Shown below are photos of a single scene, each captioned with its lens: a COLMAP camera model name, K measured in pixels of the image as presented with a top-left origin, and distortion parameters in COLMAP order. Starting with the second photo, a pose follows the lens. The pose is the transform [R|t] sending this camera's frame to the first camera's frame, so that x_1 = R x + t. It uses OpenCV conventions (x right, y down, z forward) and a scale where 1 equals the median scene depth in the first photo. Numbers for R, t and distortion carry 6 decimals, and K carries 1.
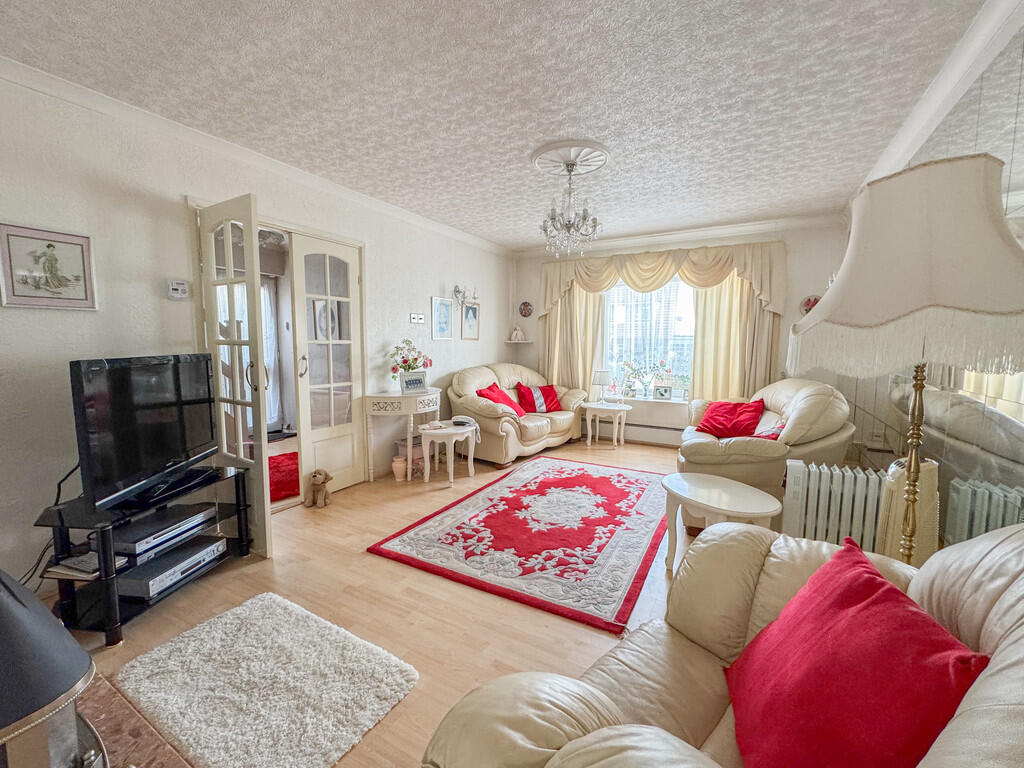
lens RADIAL K [[418.0, 0, 513.1], [0, 418.0, 382.7], [0, 0, 1]] dist [-0.001540, -0.000062]
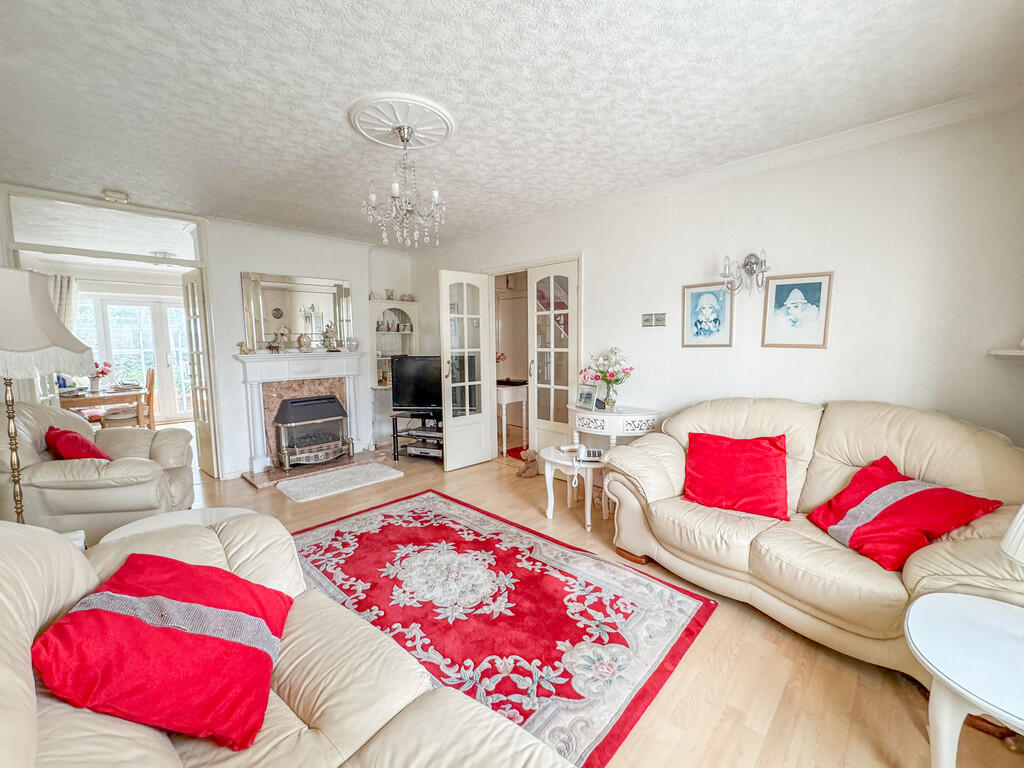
lens RADIAL K [[418.0, 0, 513.4], [0, 418.0, 383.7], [0, 0, 1]] dist [-0.001540, -0.000062]
pose [[-0.242865, 0.093392, -0.965554, 0.830746], [-0.089788, 0.988918, 0.118236, -0.149300], [0.965896, 0.115411, -0.231788, 1.339414]]
